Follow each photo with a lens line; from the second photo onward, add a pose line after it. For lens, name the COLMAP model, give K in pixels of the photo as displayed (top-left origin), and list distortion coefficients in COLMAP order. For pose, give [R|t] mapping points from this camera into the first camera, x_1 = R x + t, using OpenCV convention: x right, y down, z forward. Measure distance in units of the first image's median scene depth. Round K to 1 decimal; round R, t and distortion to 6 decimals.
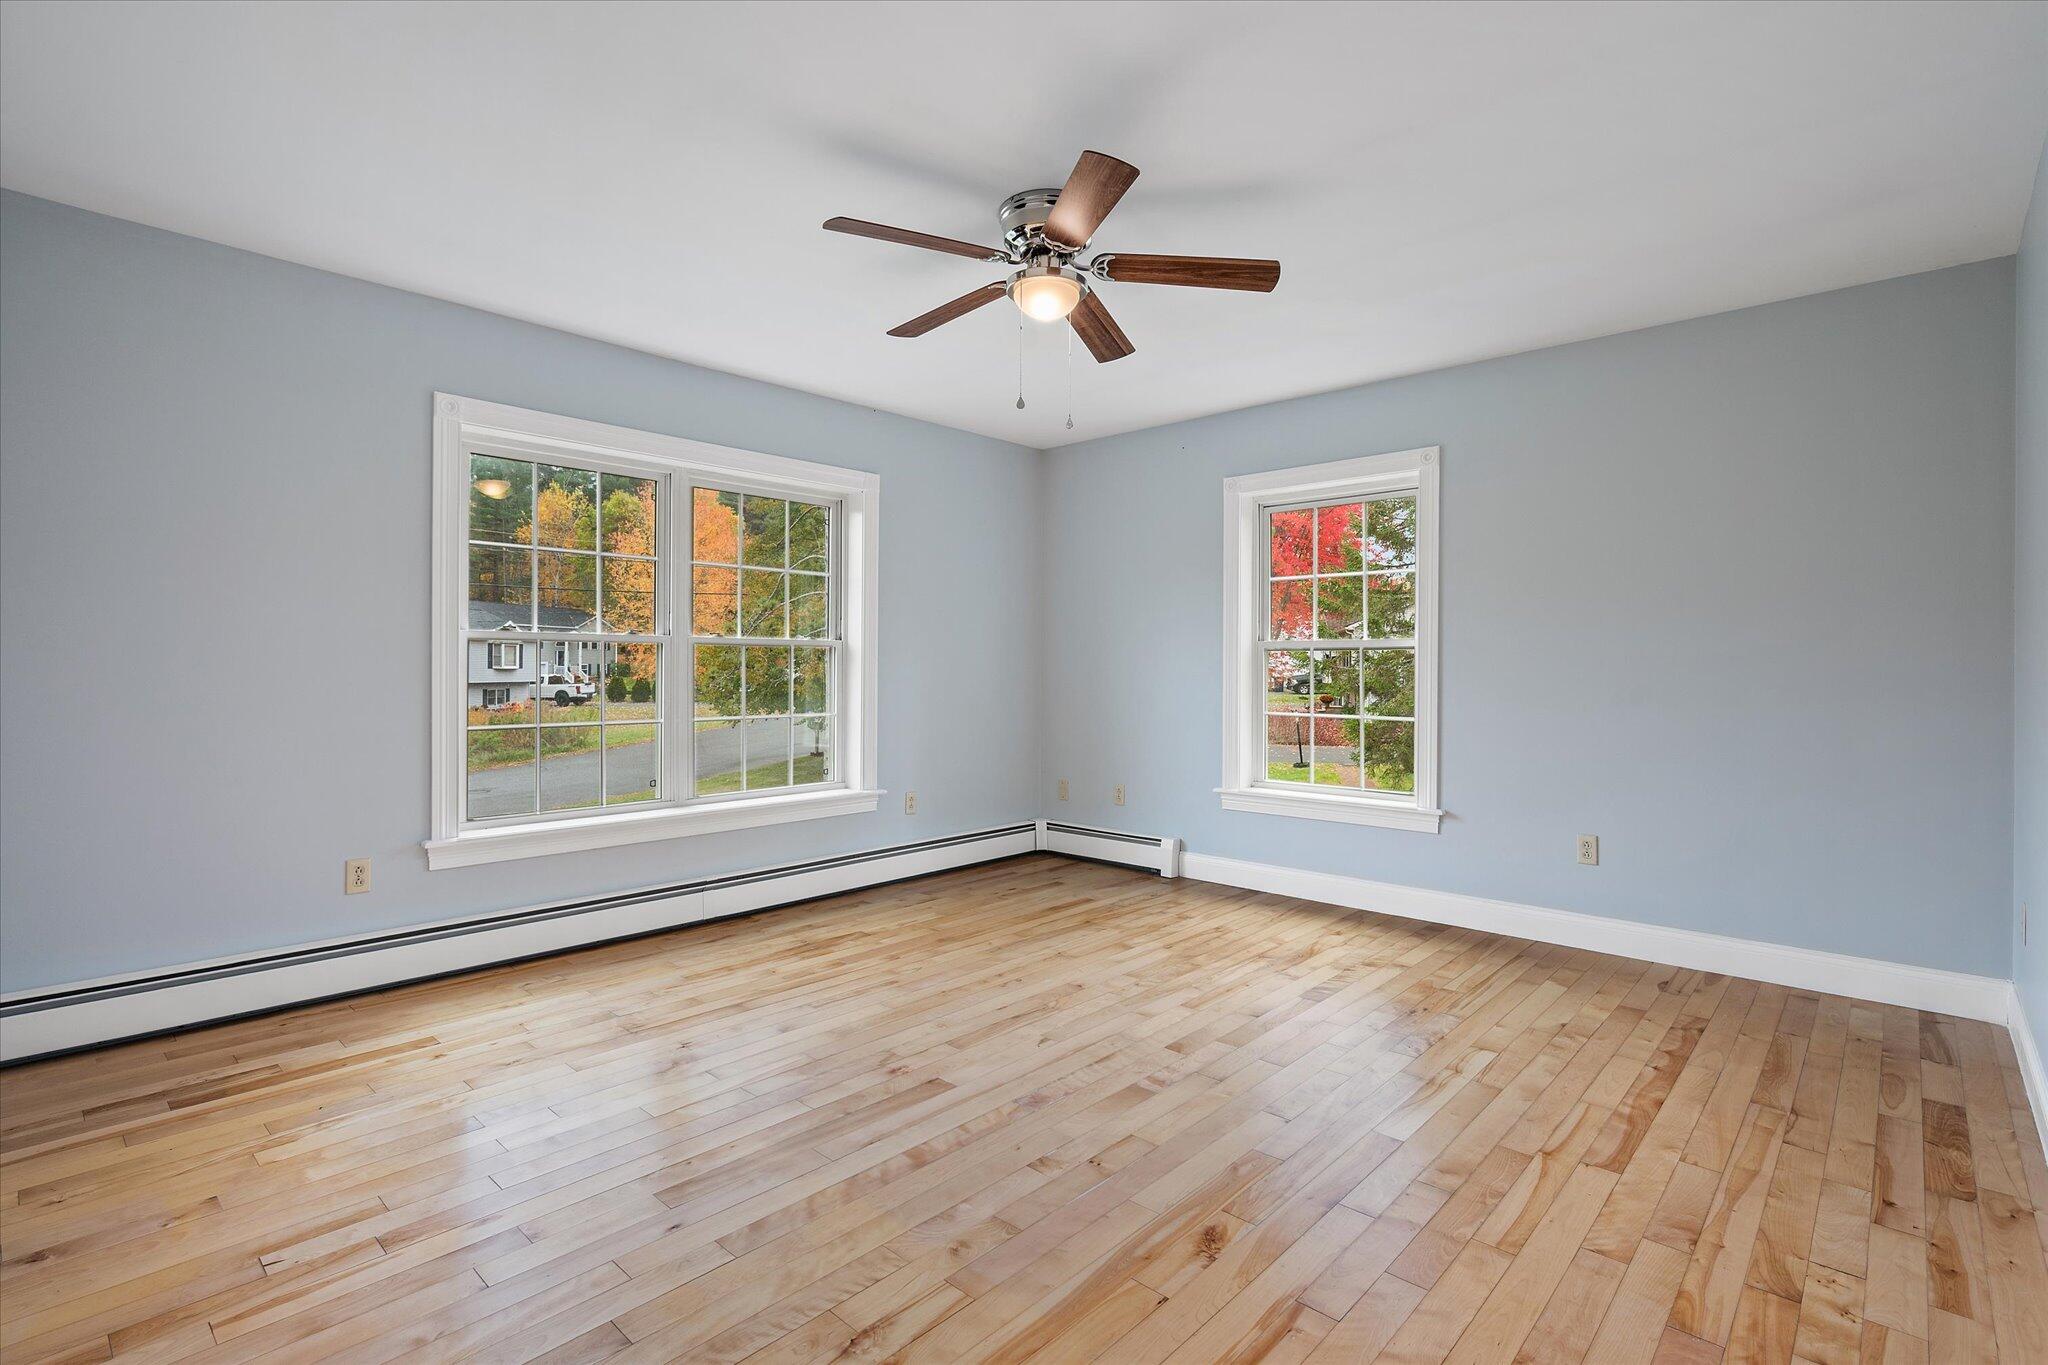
lens RADIAL K [[933.8, 0, 1029.3], [0, 933.8, 672.9], [0, 0, 1]] dist [-0.000416, -0.000031]
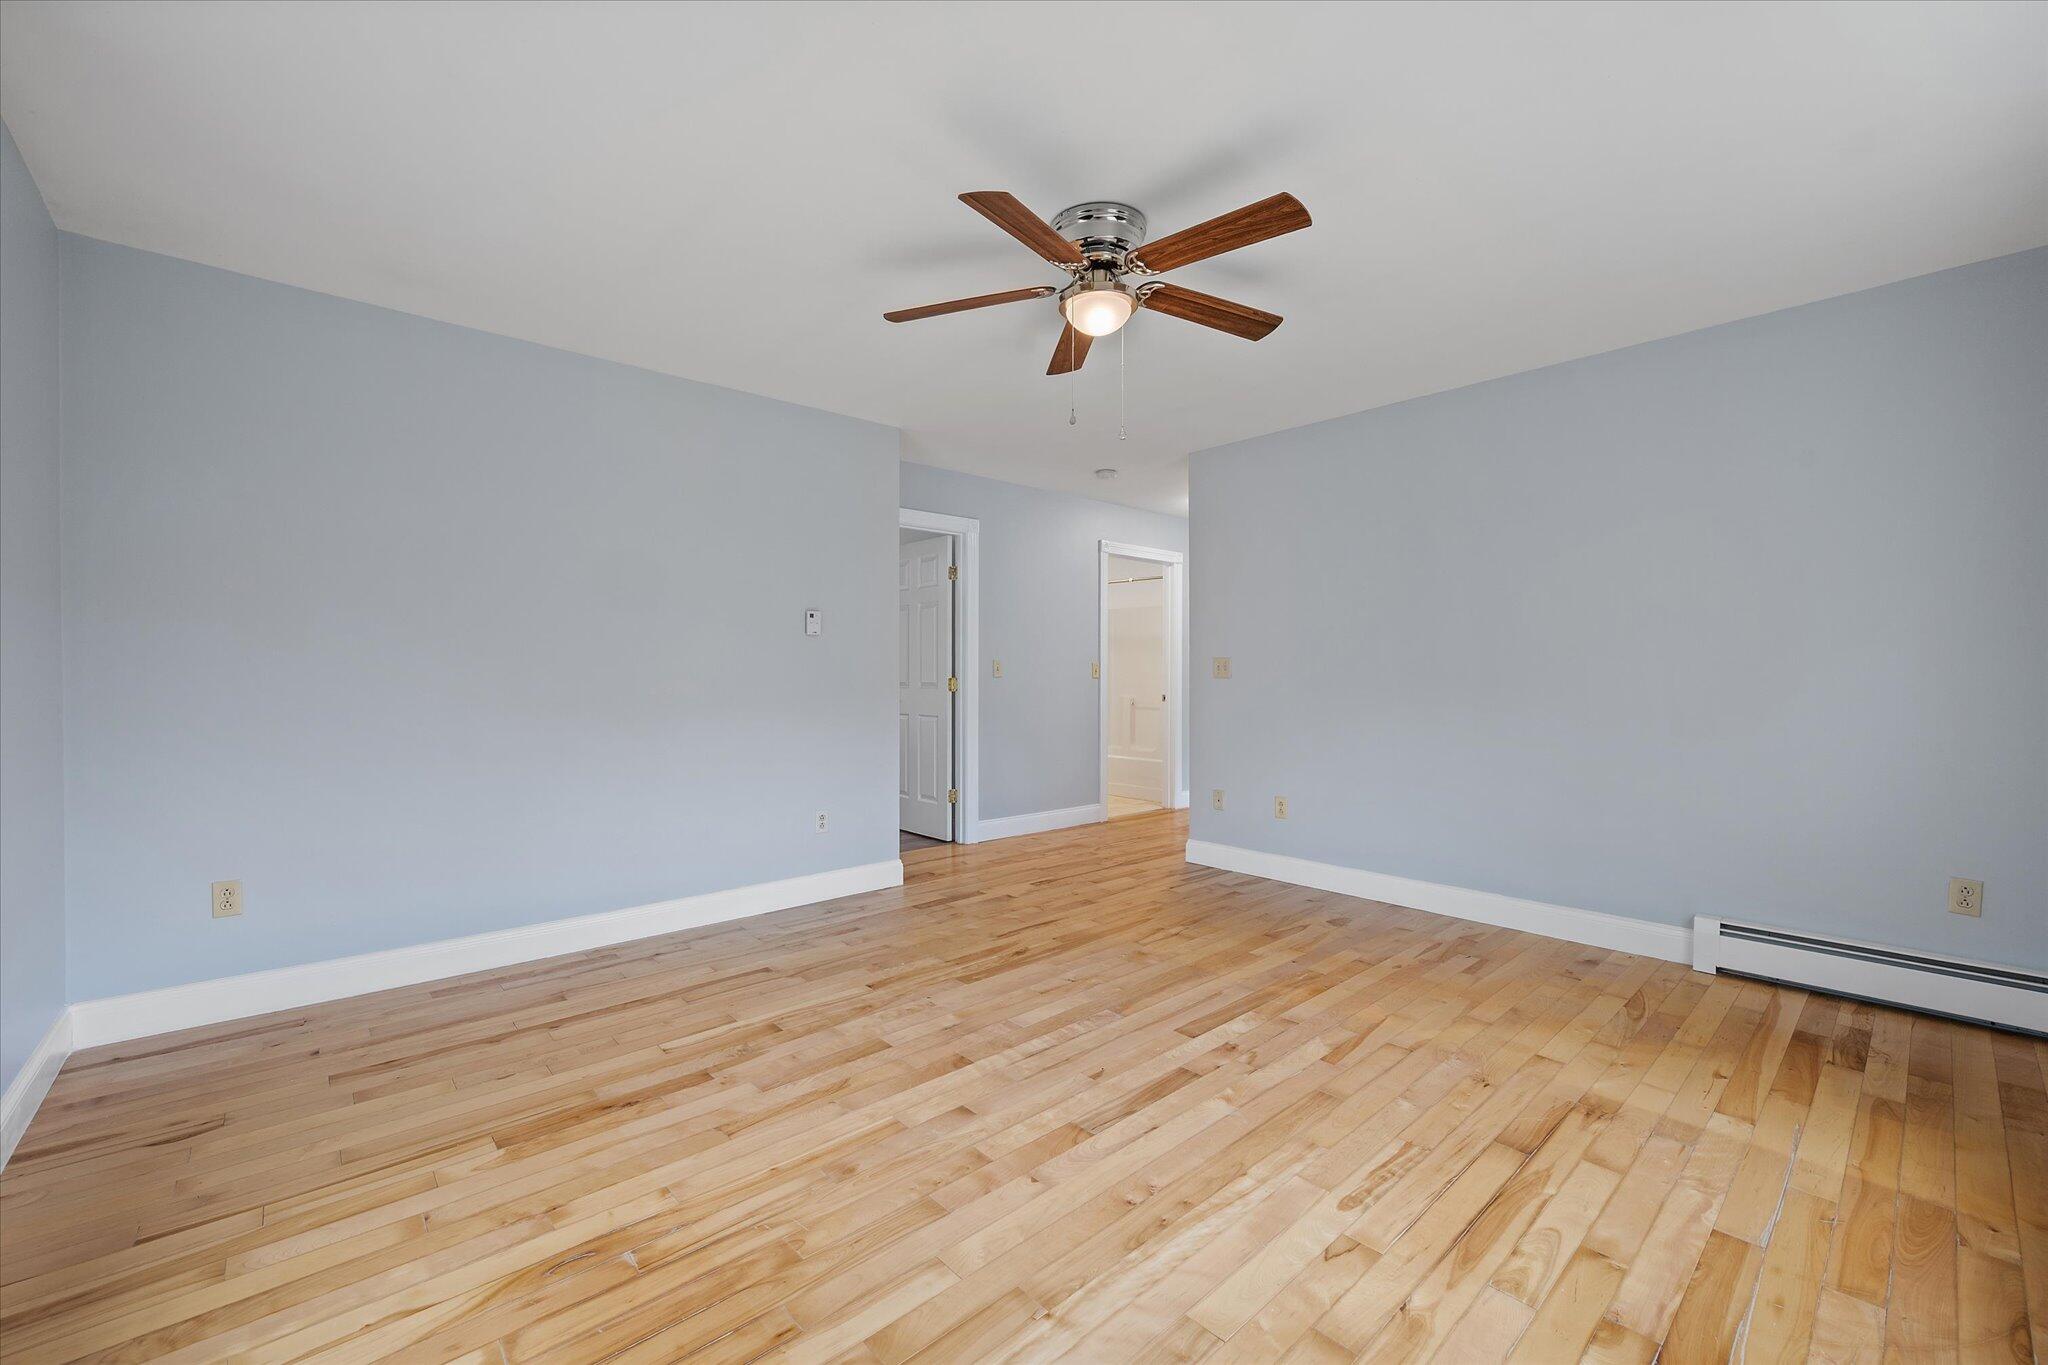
lens RADIAL K [[810.1, 0, 1024.0], [0, 810.1, 682.5], [0, 0, 1]] dist [0.000277, 0.000082]
pose [[-0.995091, -0.002702, 0.098923, 0.006532], [-0.001086, 0.999865, 0.016386, -0.011785], [-0.098954, 0.016198, -0.994960, 1.928415]]
